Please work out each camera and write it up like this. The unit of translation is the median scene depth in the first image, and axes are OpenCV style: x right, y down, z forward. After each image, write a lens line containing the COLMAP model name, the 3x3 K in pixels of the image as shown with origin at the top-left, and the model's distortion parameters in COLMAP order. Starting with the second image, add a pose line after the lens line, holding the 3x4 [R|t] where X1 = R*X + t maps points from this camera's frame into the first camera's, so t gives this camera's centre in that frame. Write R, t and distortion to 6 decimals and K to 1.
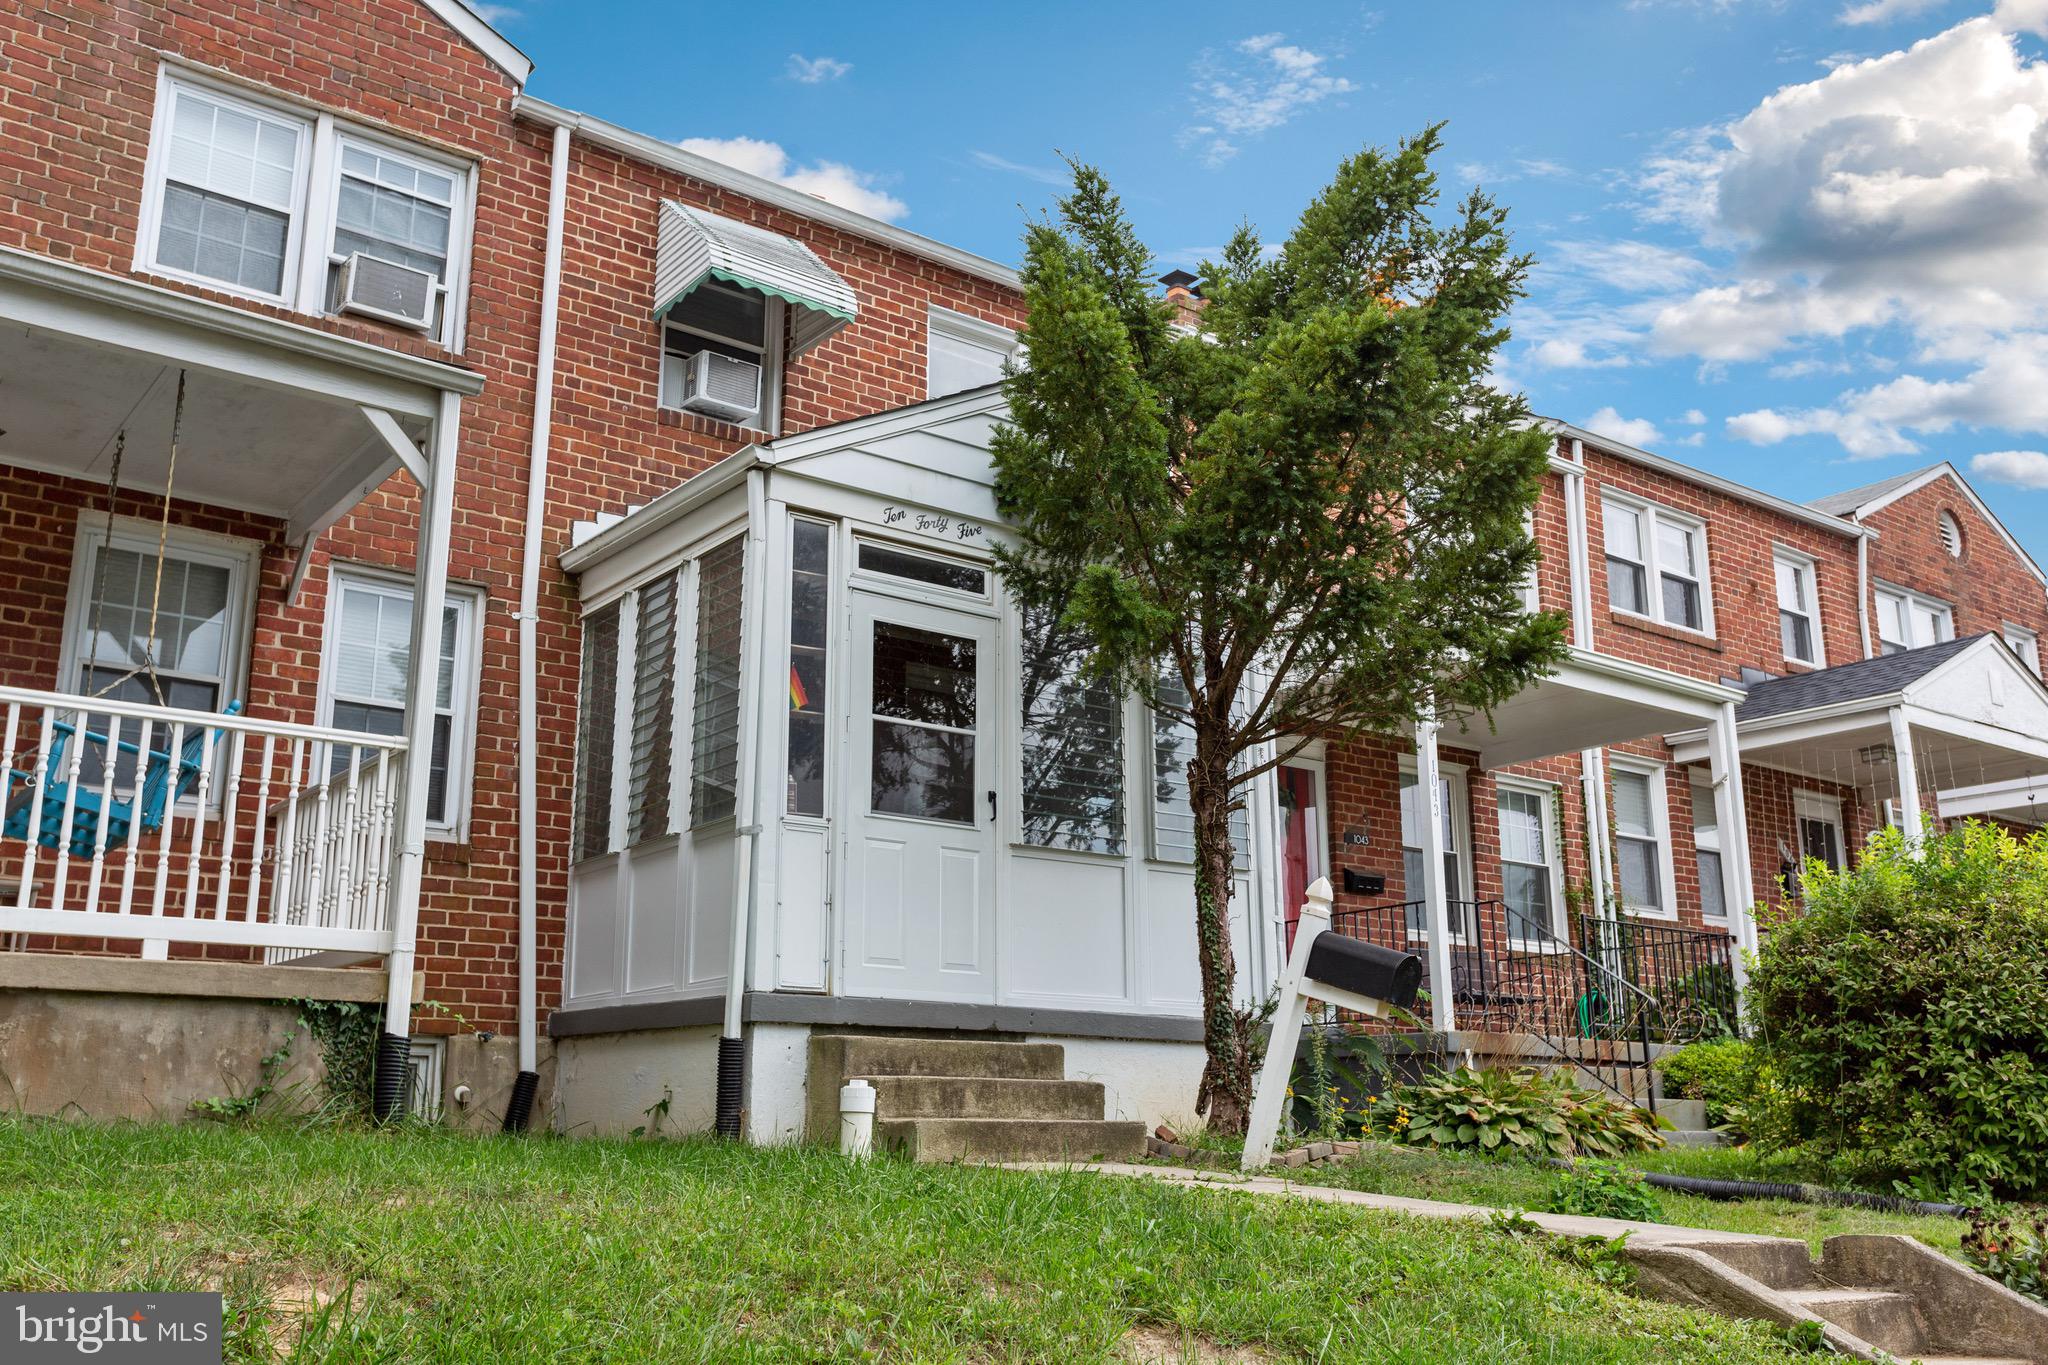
lens RADIAL K [[1876.2, 0, 1024.0], [0, 1876.2, 682.5], [0, 0, 1]] dist [0.013093, 0.011056]
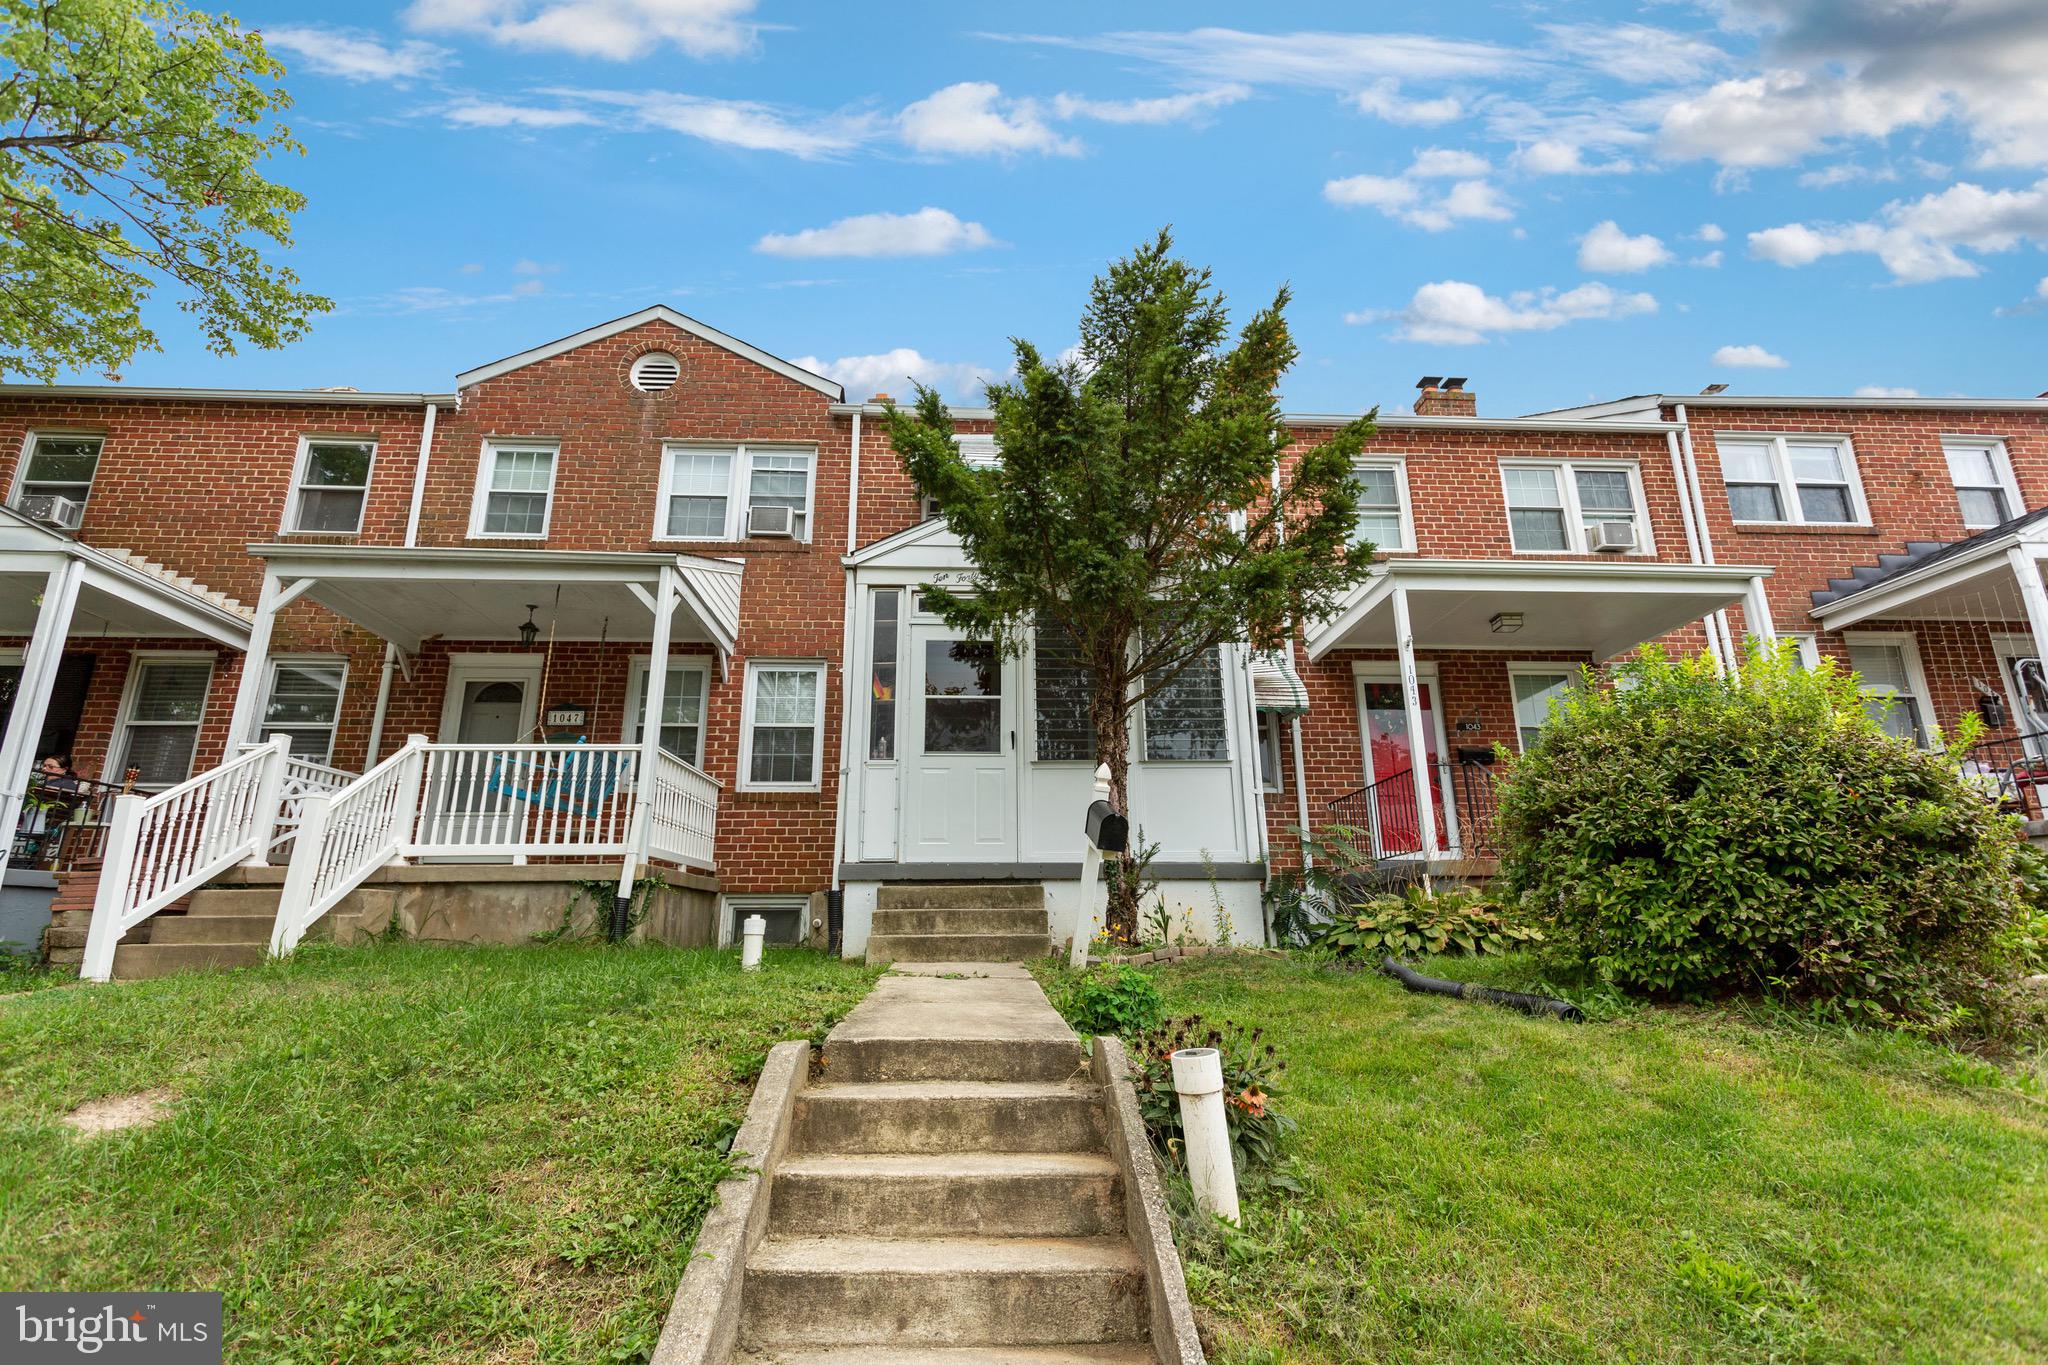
lens RADIAL K [[968.1, 0, 1024.0], [0, 968.1, 682.5], [0, 0, 1]] dist [0.002583, 0.002190]
pose [[0.824426, -0.154081, -0.544592, 0.462492], [0.144859, 0.987623, -0.060133, 0.069537], [0.547117, -0.029314, 0.836543, 0.308623]]
